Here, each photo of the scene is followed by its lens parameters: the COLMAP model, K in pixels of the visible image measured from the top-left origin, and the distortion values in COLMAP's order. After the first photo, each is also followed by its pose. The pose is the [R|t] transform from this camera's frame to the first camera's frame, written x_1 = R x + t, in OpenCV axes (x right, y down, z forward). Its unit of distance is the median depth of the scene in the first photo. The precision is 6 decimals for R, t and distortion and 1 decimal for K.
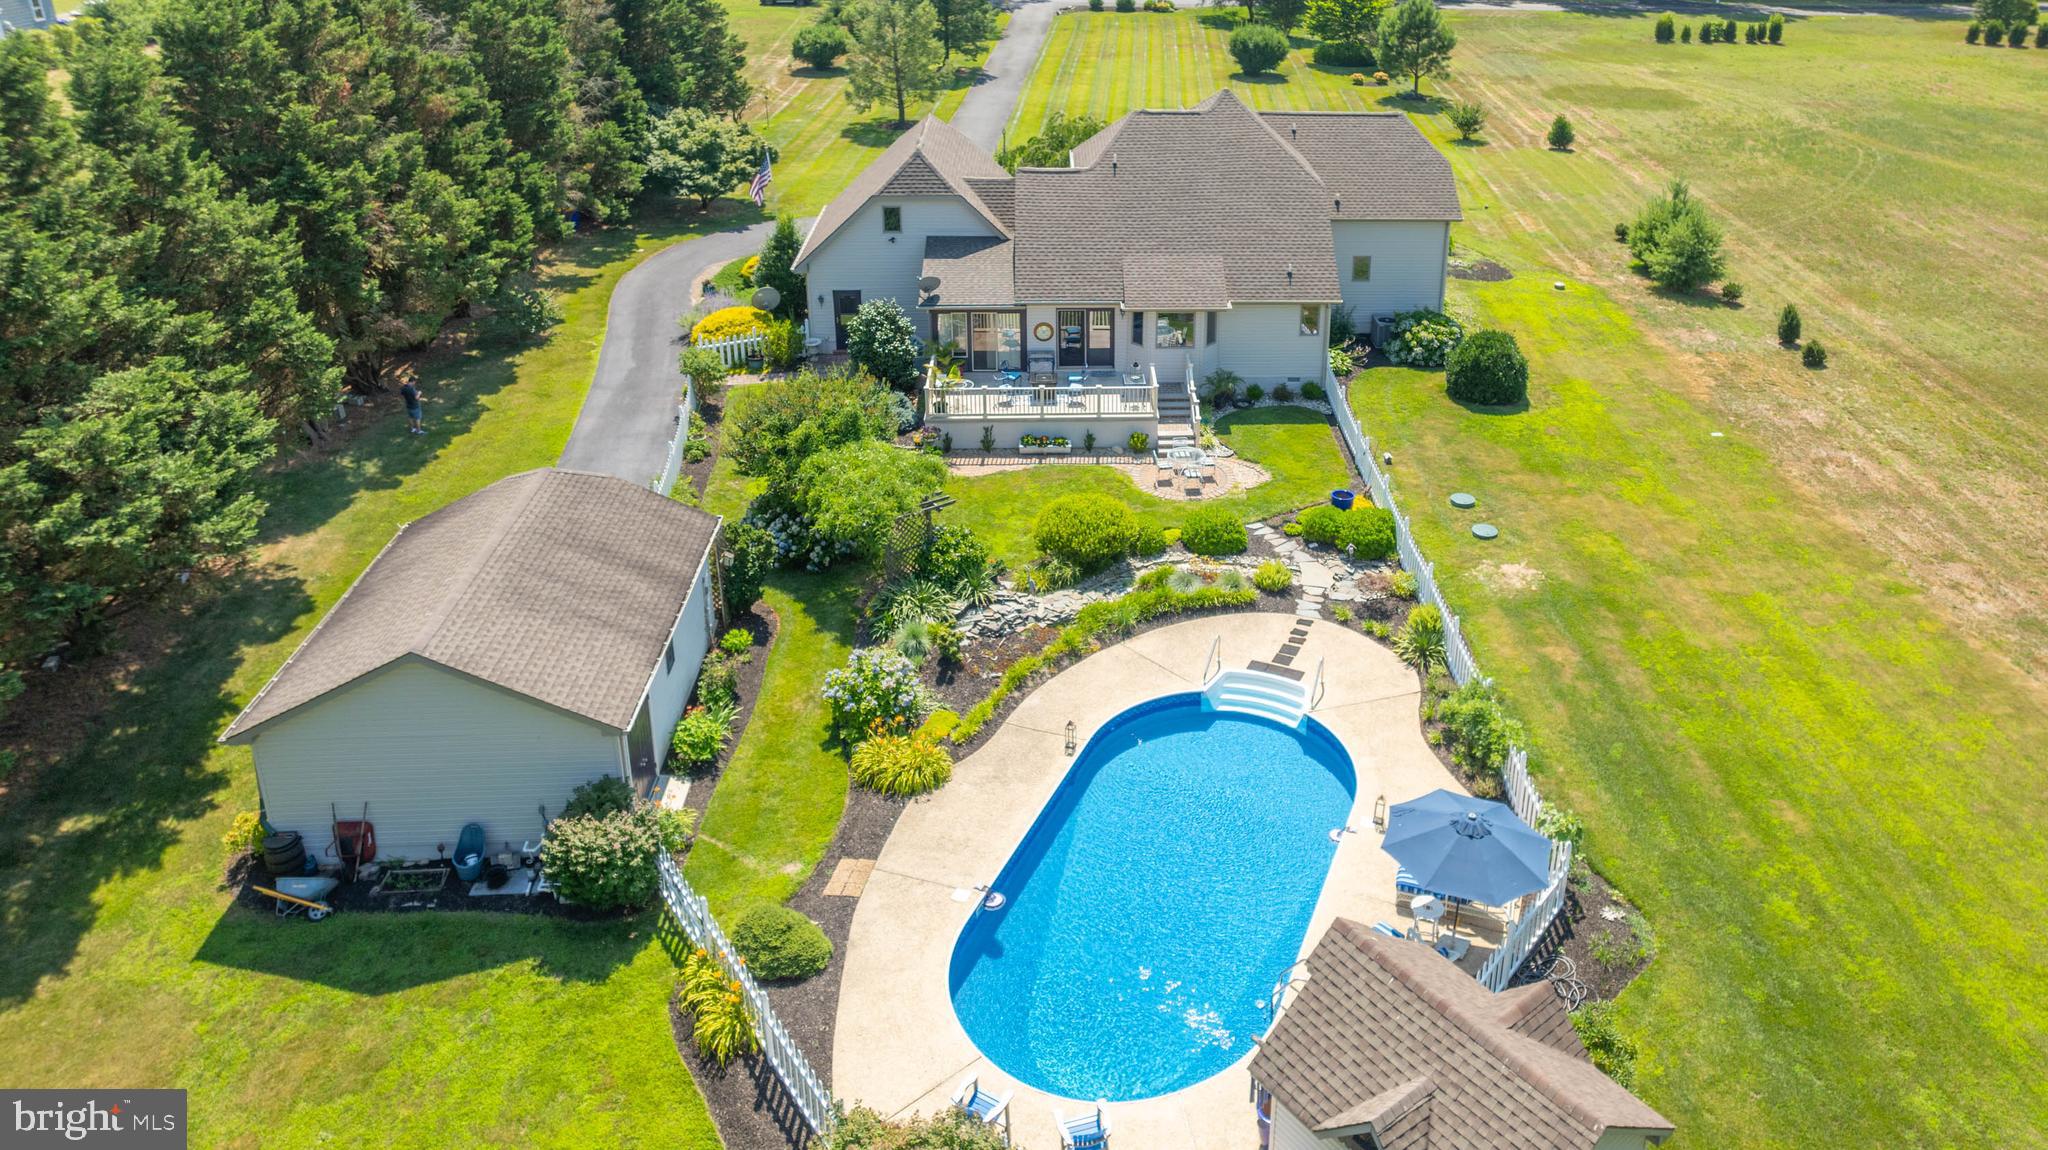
lens RADIAL K [[1487.5, 0, 1165.5], [0, 1487.5, 329.8], [0, 0, 1]] dist [-0.002738, -0.016305]
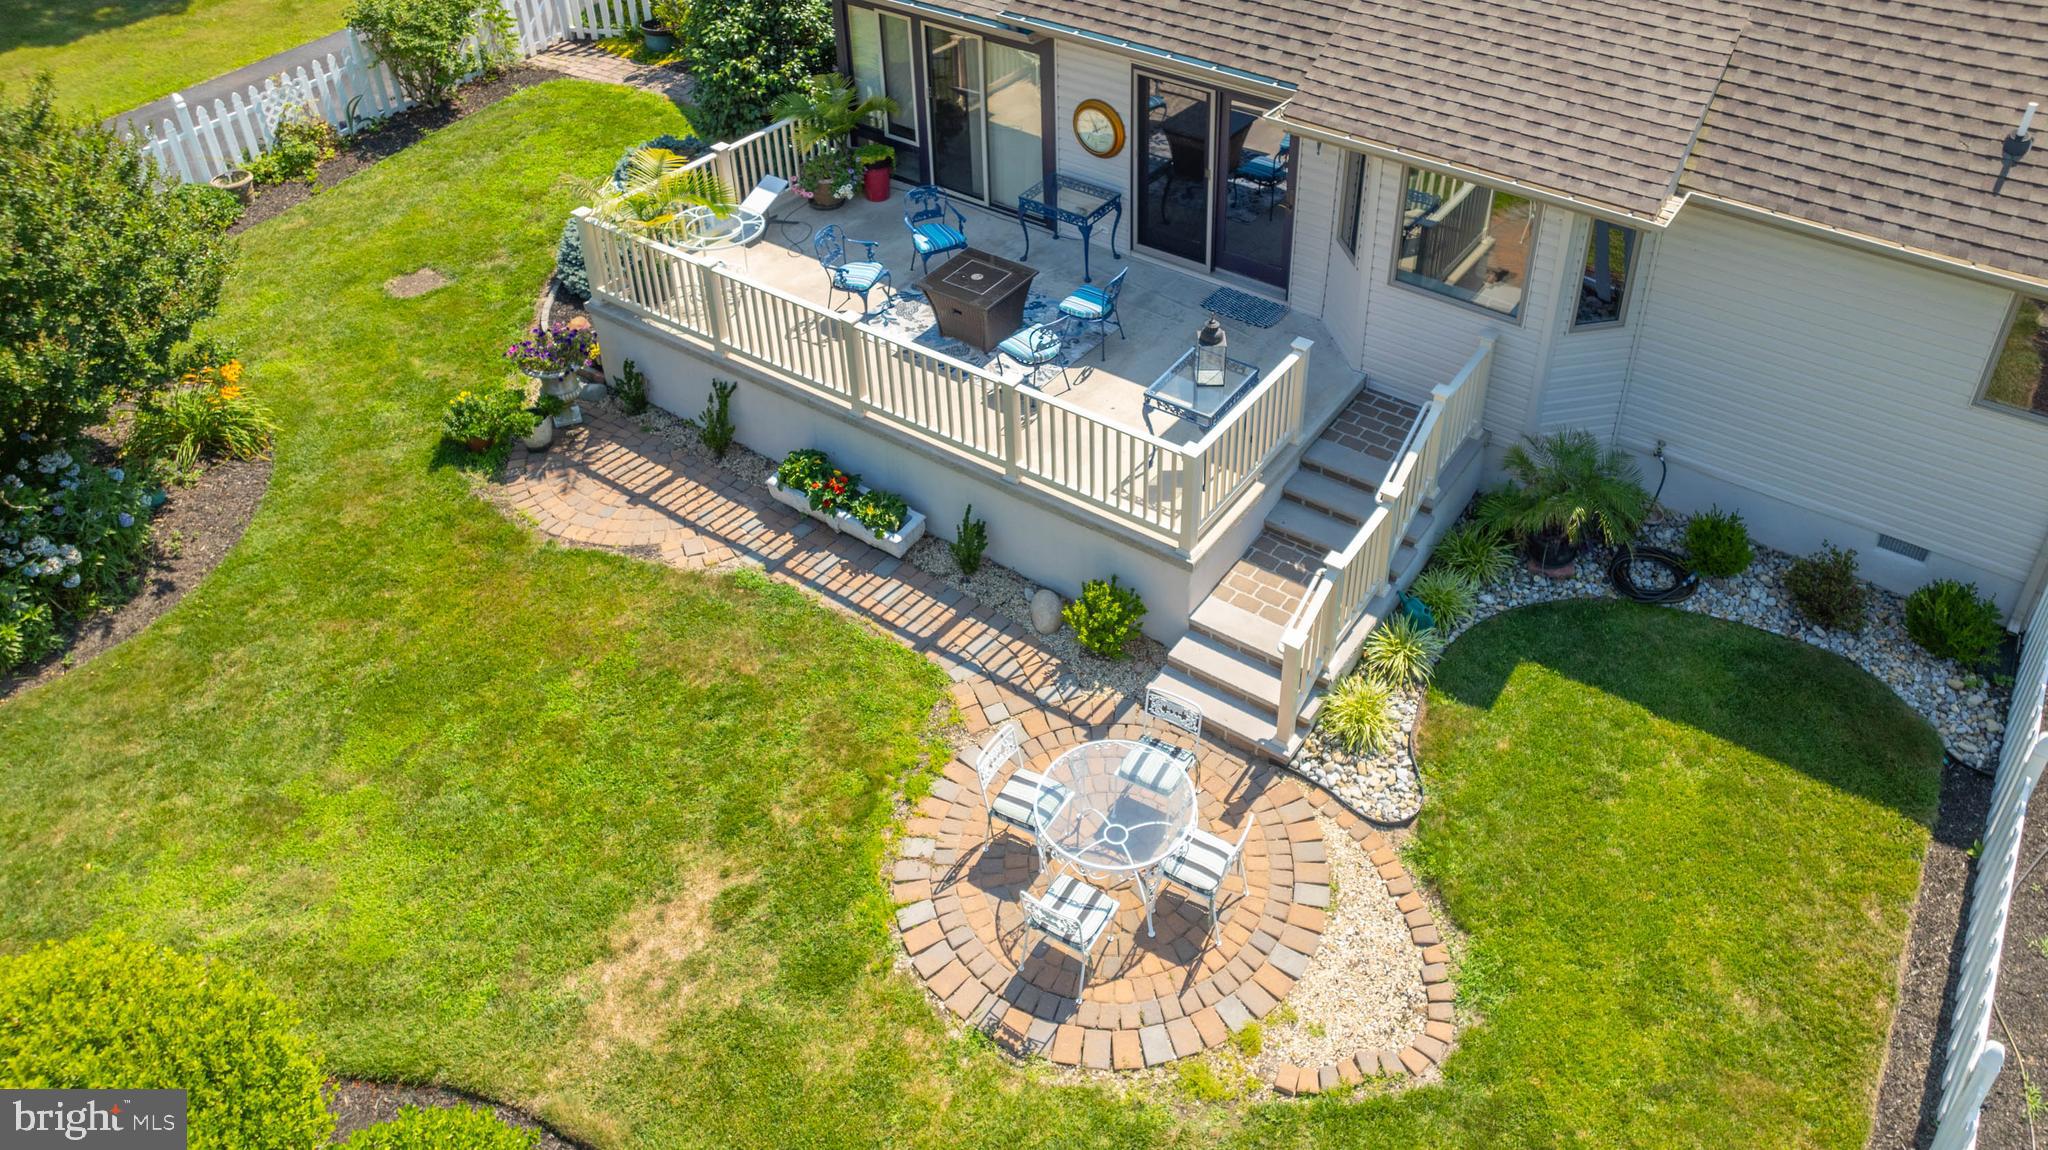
lens RADIAL K [[1487.5, 0, 1165.5], [0, 1487.5, 329.8], [0, 0, 1]] dist [-0.002738, -0.016305]
pose [[0.804871, 0.314986, -0.502957, 0.111115], [-0.207704, 0.943430, 0.258455, -0.046430], [0.555915, -0.103557, 0.824763, 0.795827]]
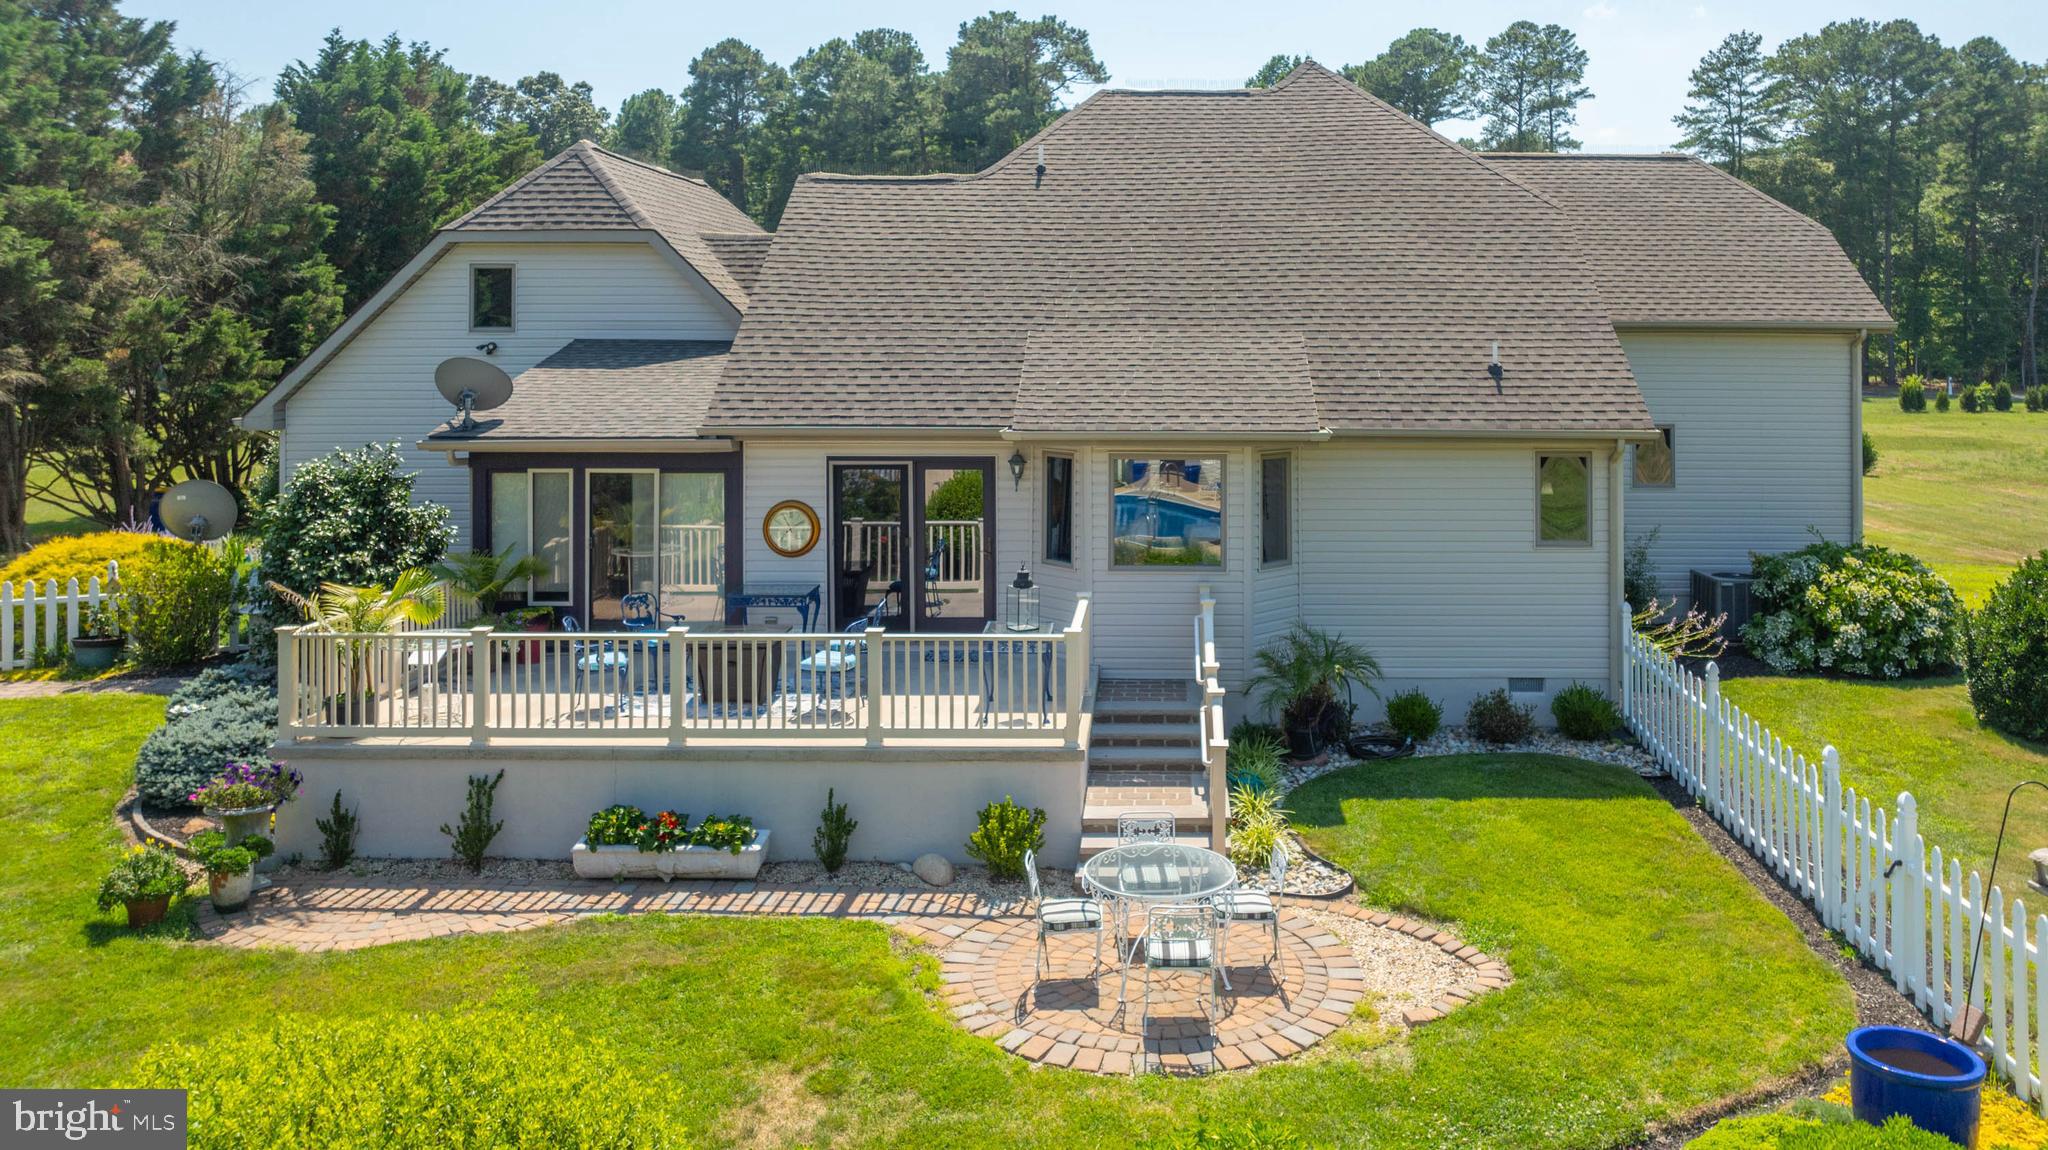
lens RADIAL K [[1487.5, 0, 1165.5], [0, 1487.5, 329.8], [0, 0, 1]] dist [-0.002738, -0.016305]
pose [[0.996942, -0.021113, -0.075234, 0.034652], [-0.005815, 0.940087, -0.340885, 0.081257], [0.077923, 0.340280, 0.937090, 0.715383]]
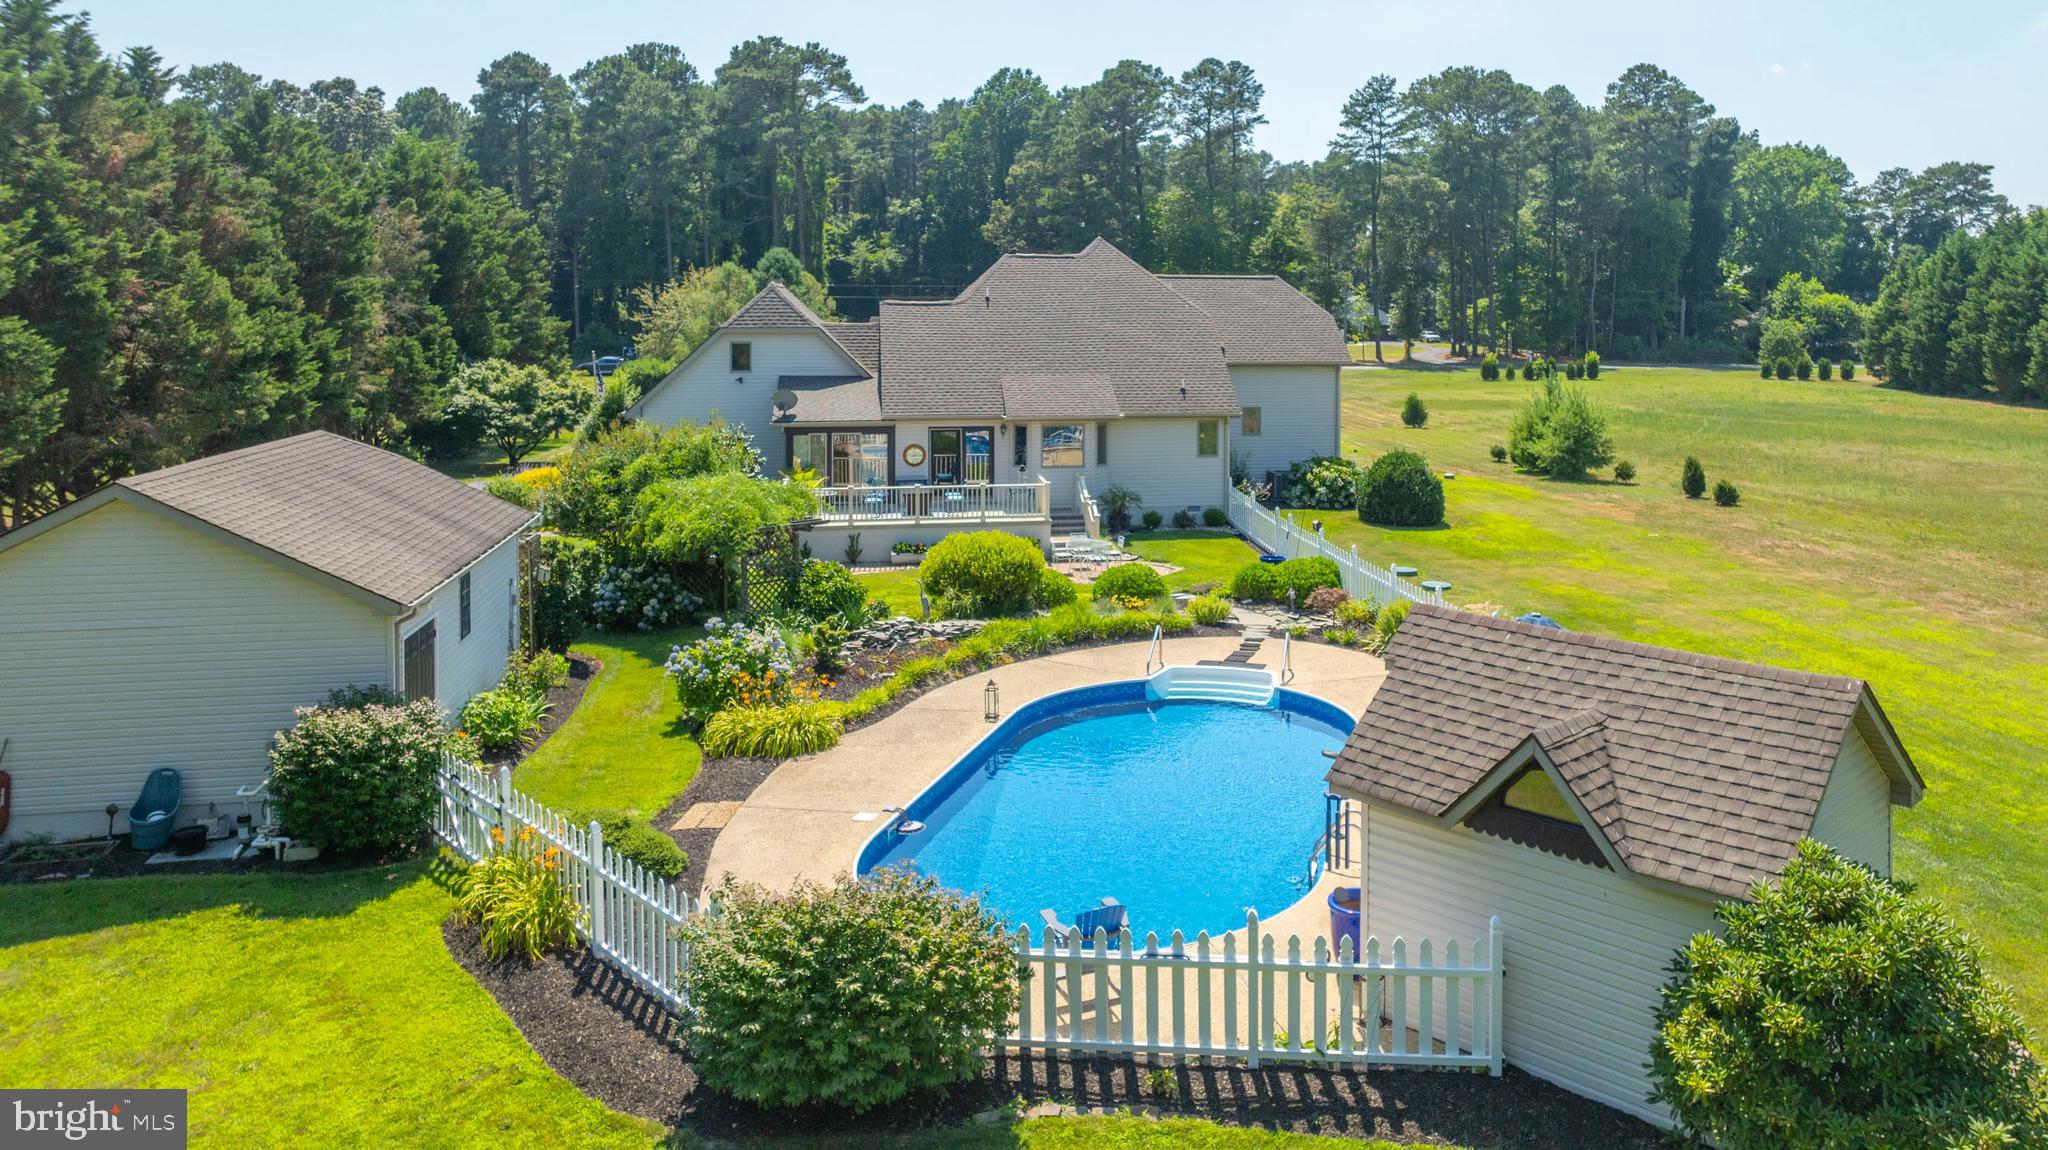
lens RADIAL K [[1487.5, 0, 1165.5], [0, 1487.5, 329.8], [0, 0, 1]] dist [-0.002738, -0.016305]
pose [[0.991823, -0.021553, 0.125790, -0.046399], [0.059970, 0.948749, -0.310289, 0.231562], [-0.112655, 0.315295, 0.942283, 0.129344]]
